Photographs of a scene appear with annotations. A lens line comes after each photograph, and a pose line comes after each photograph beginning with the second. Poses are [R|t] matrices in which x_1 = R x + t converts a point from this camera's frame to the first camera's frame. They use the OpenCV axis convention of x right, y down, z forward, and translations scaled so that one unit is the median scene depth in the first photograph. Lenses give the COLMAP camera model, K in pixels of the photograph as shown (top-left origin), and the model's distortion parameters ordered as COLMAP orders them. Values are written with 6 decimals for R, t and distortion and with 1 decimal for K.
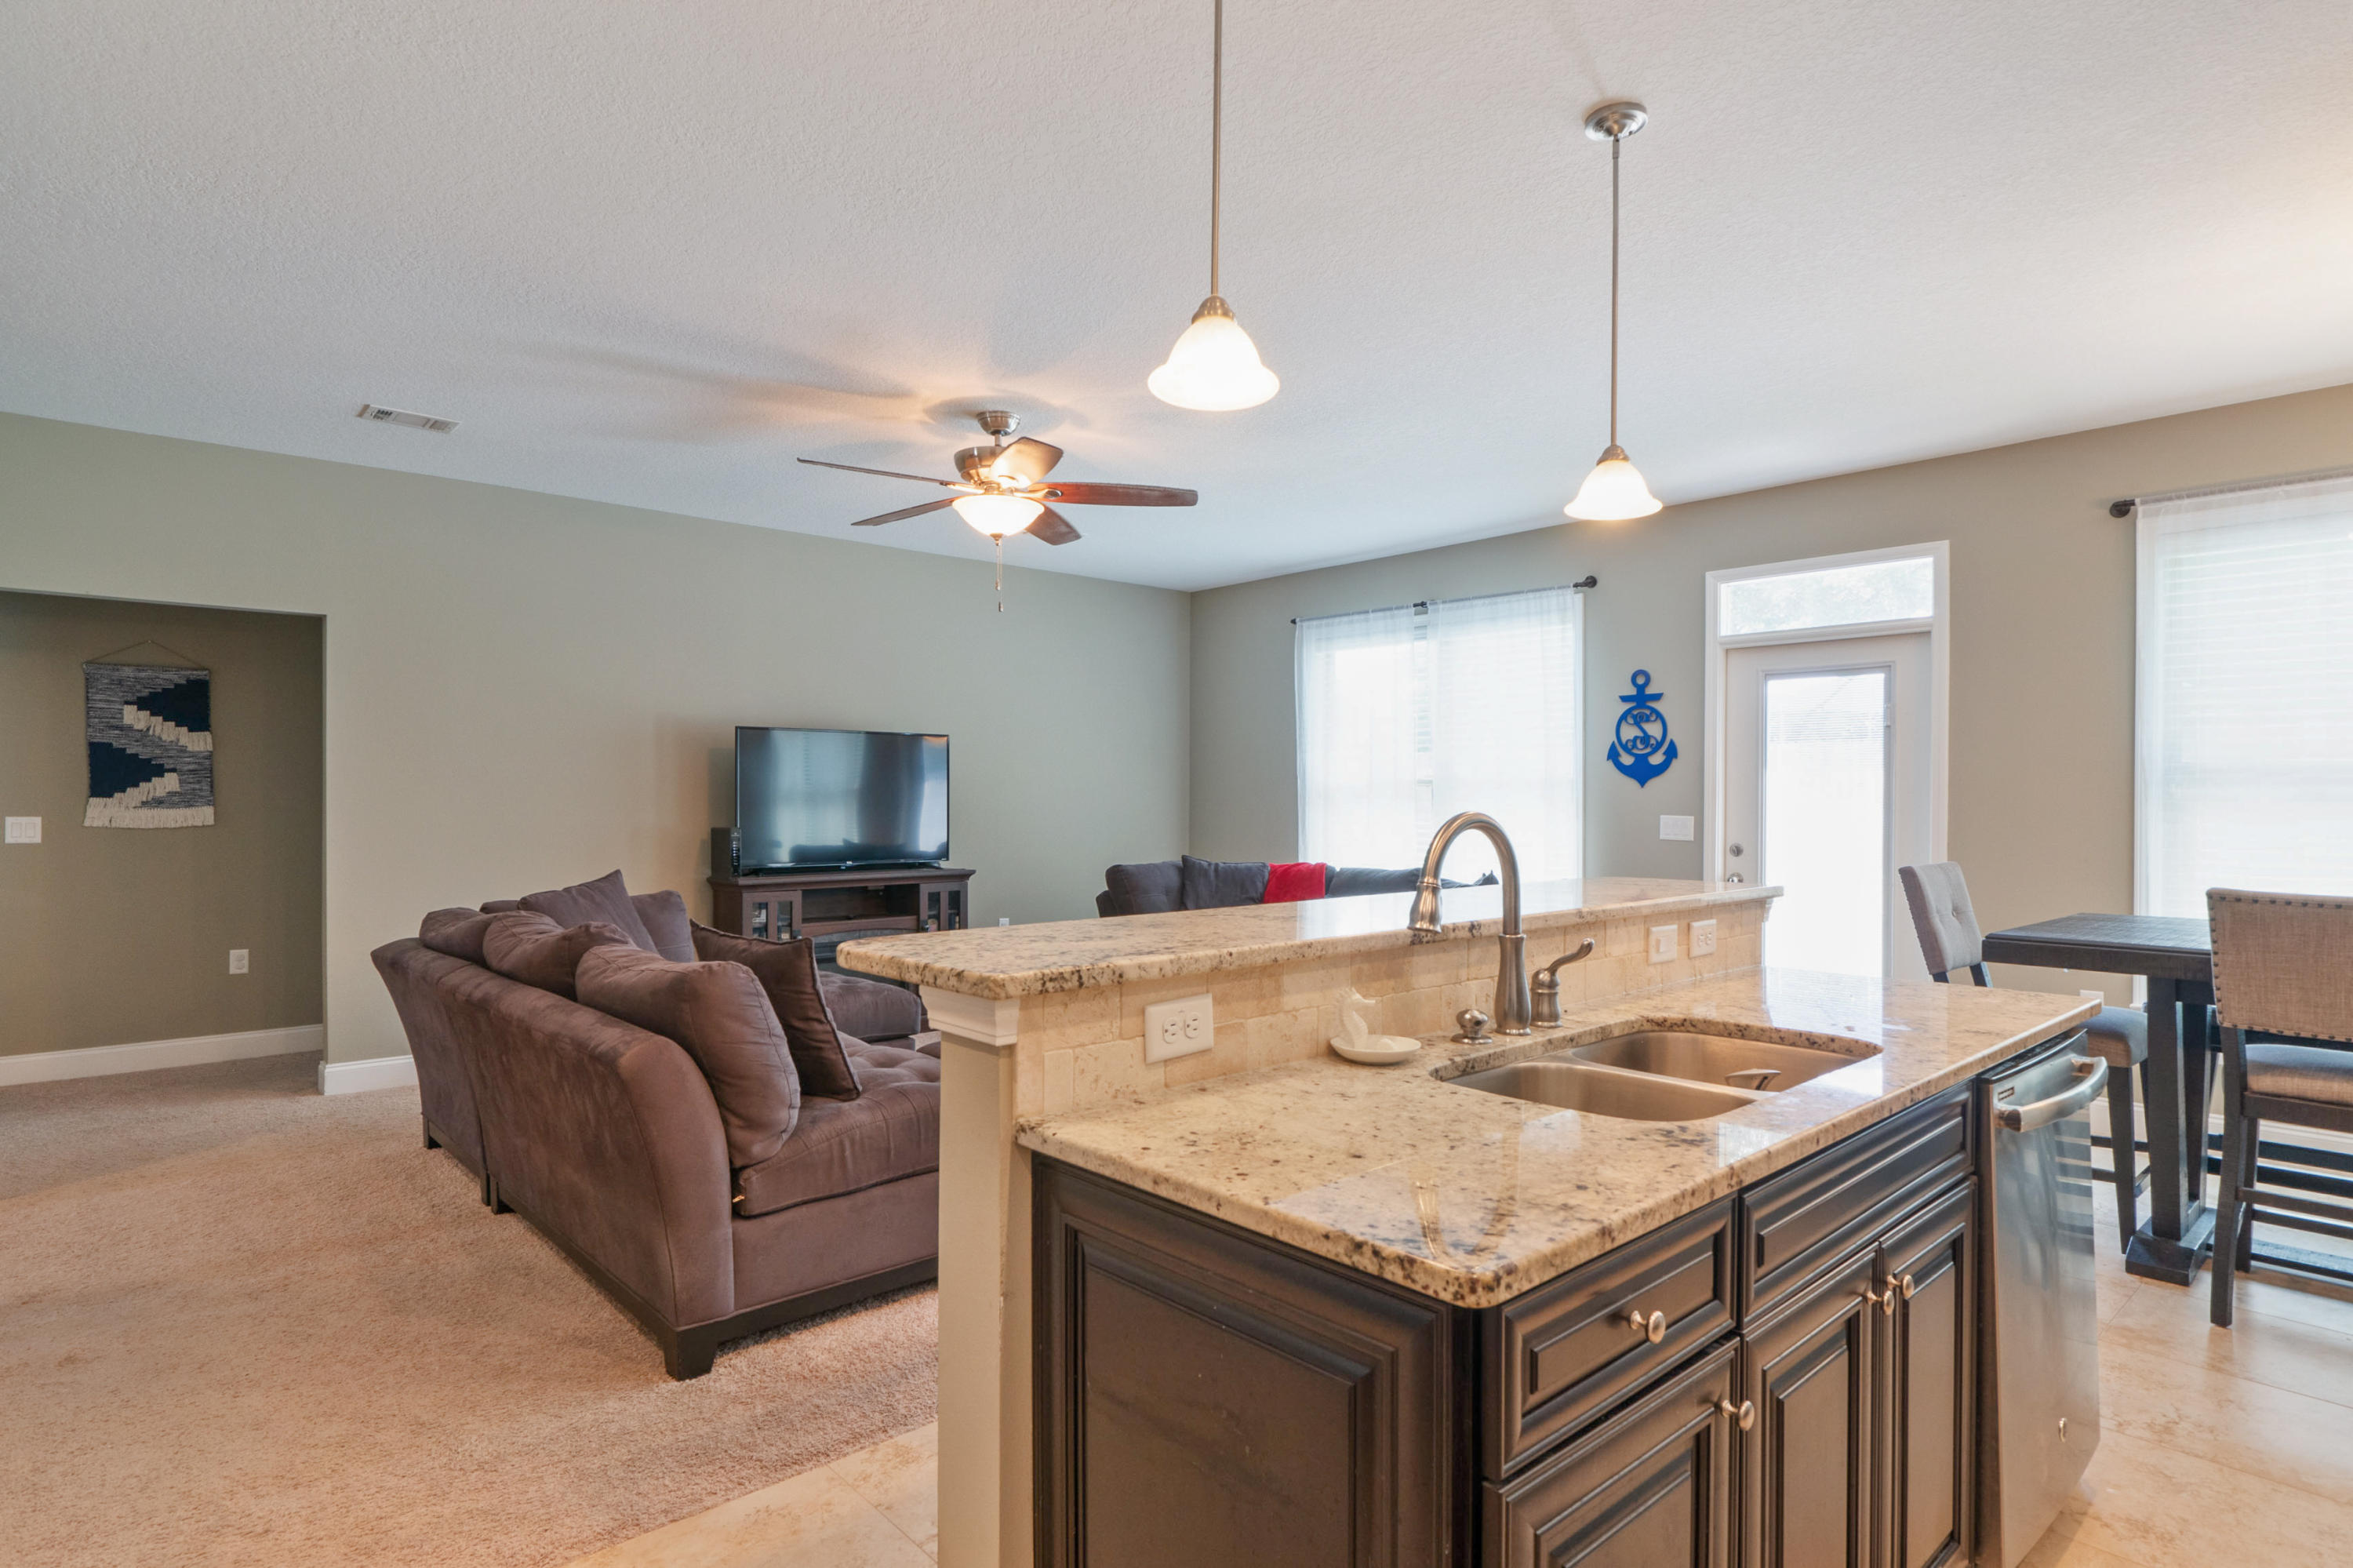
lens RADIAL K [[1234.7, 0, 1166.6], [0, 1234.7, 787.5], [0, 0, 1]] dist [0.000110, -0.003832]
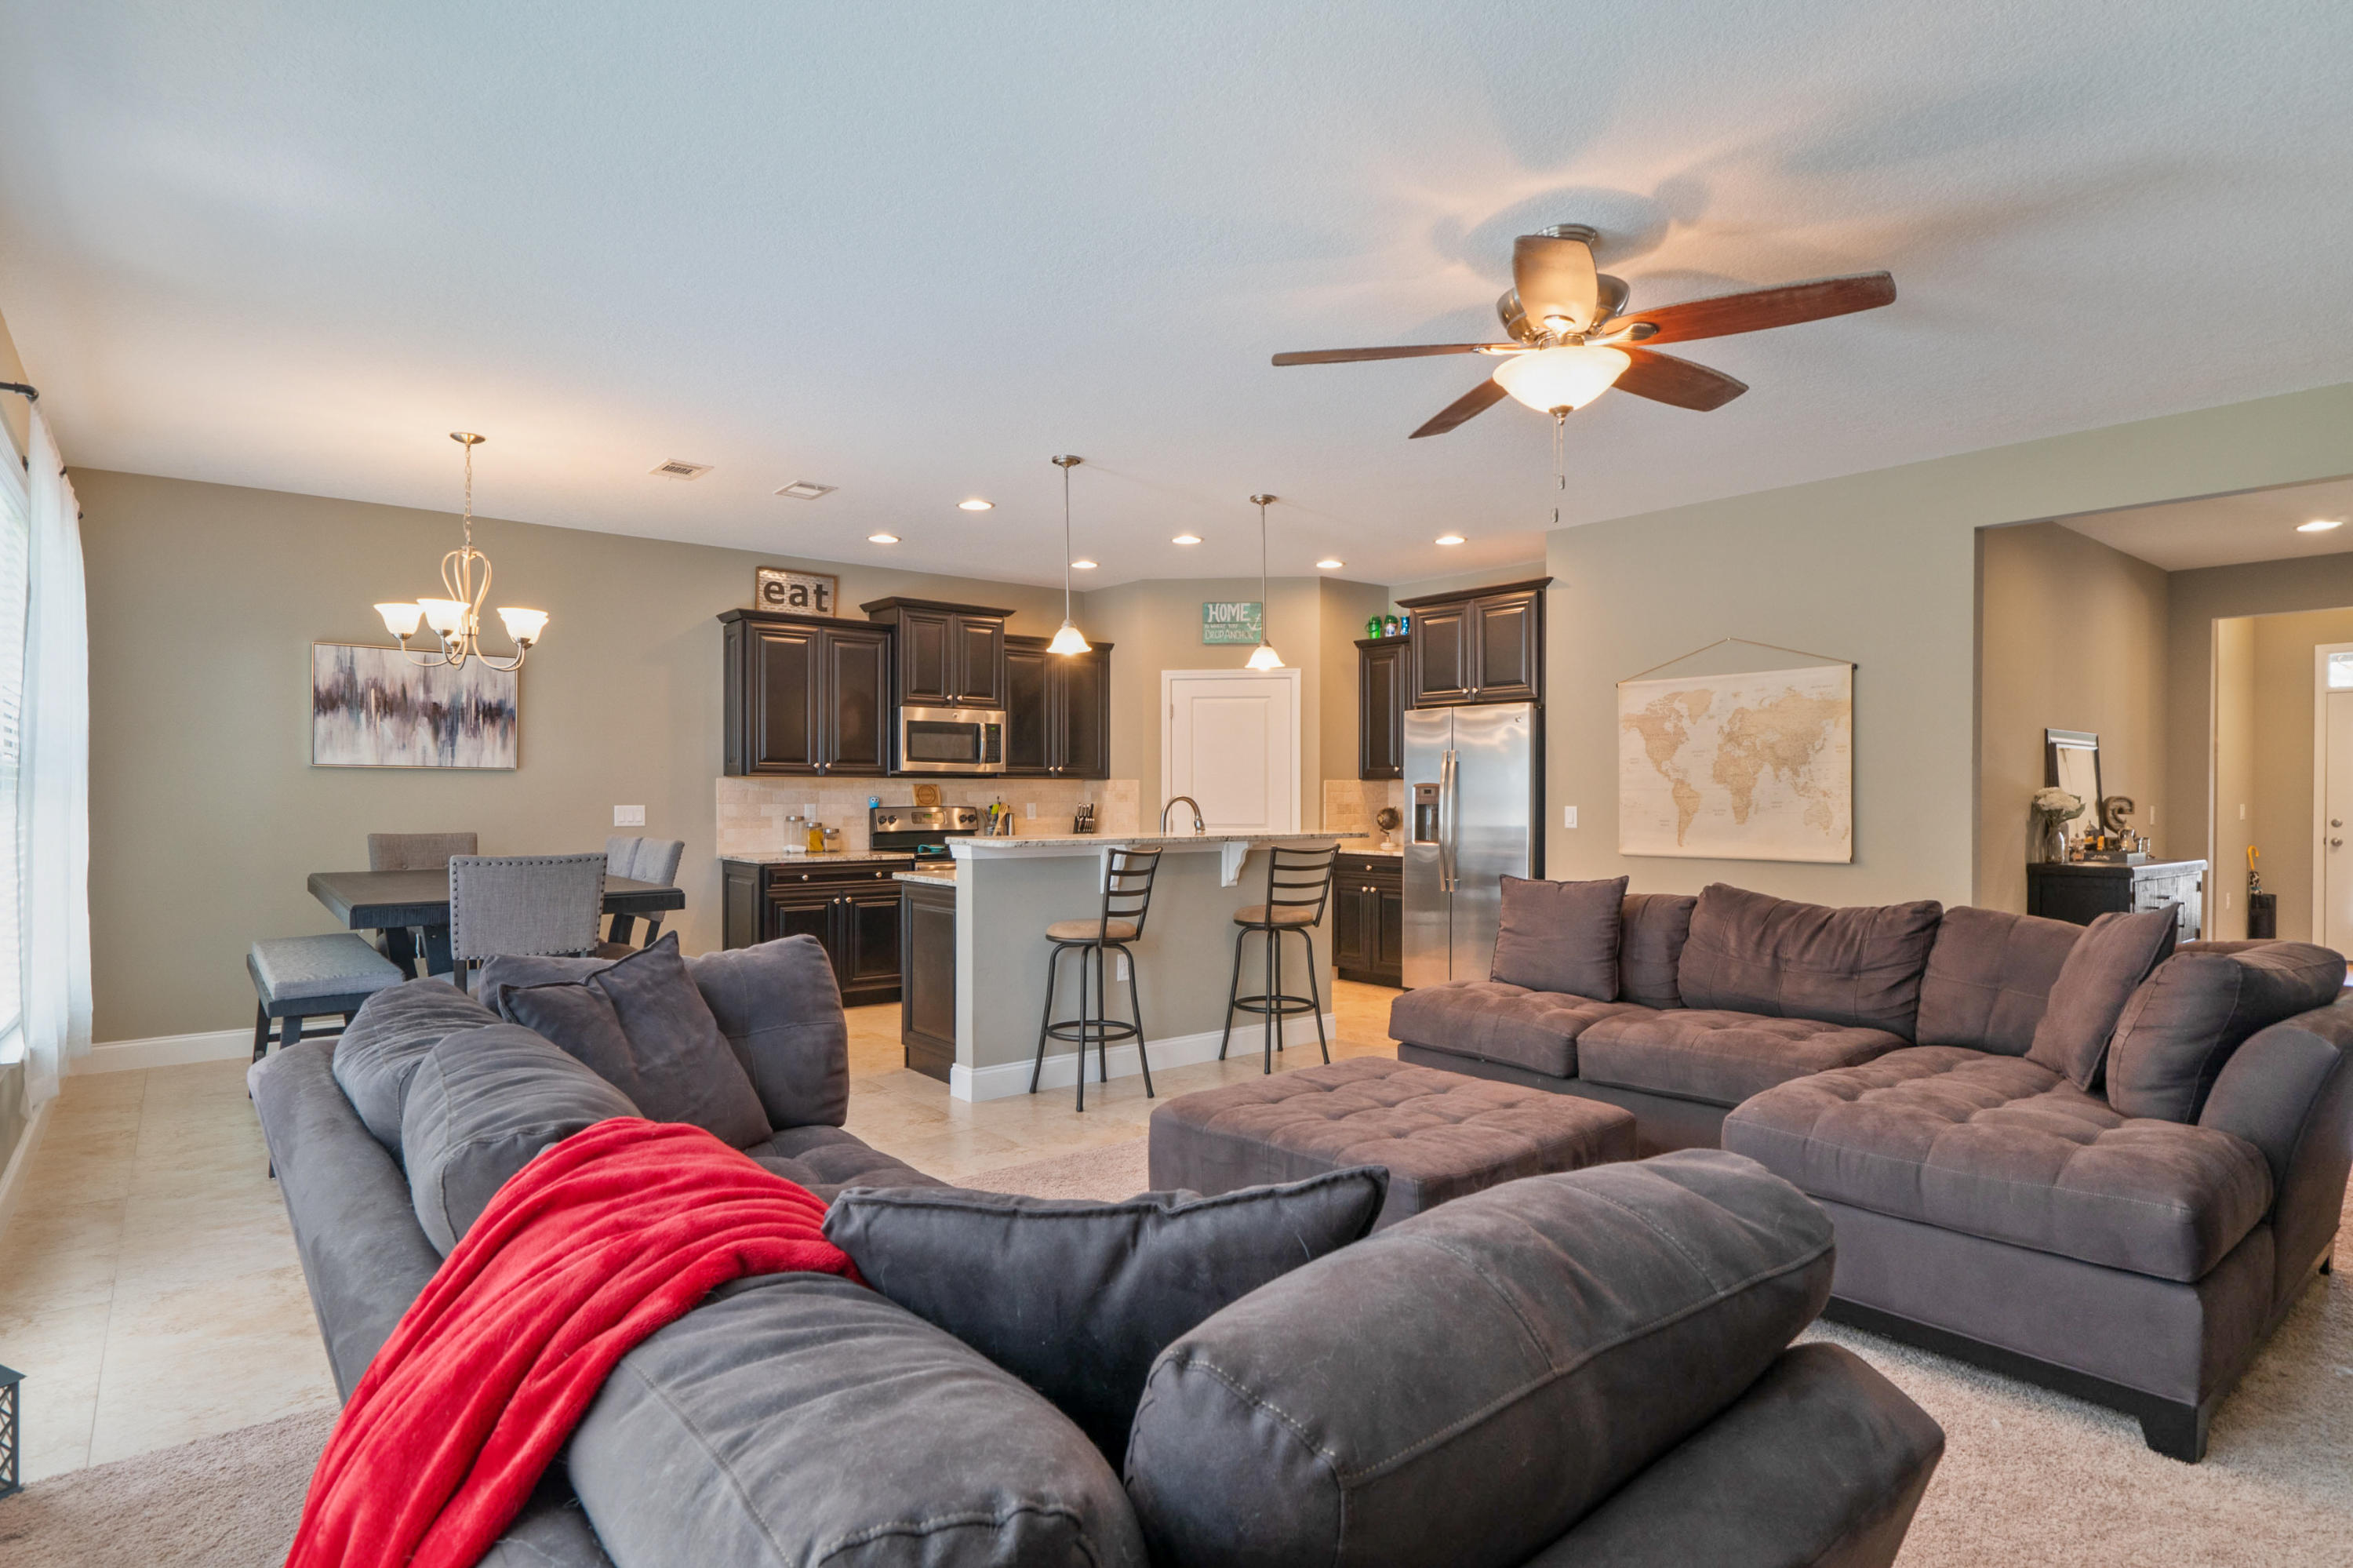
lens RADIAL K [[1234.7, 0, 1160.9], [0, 1234.7, 803.9], [0, 0, 1]] dist [0.000110, -0.003832]
pose [[-0.997897, -0.003363, 0.064737, 0.043043], [-0.003245, 0.999993, 0.001922, 0.016270], [-0.064743, 0.001708, -0.997901, 1.725056]]
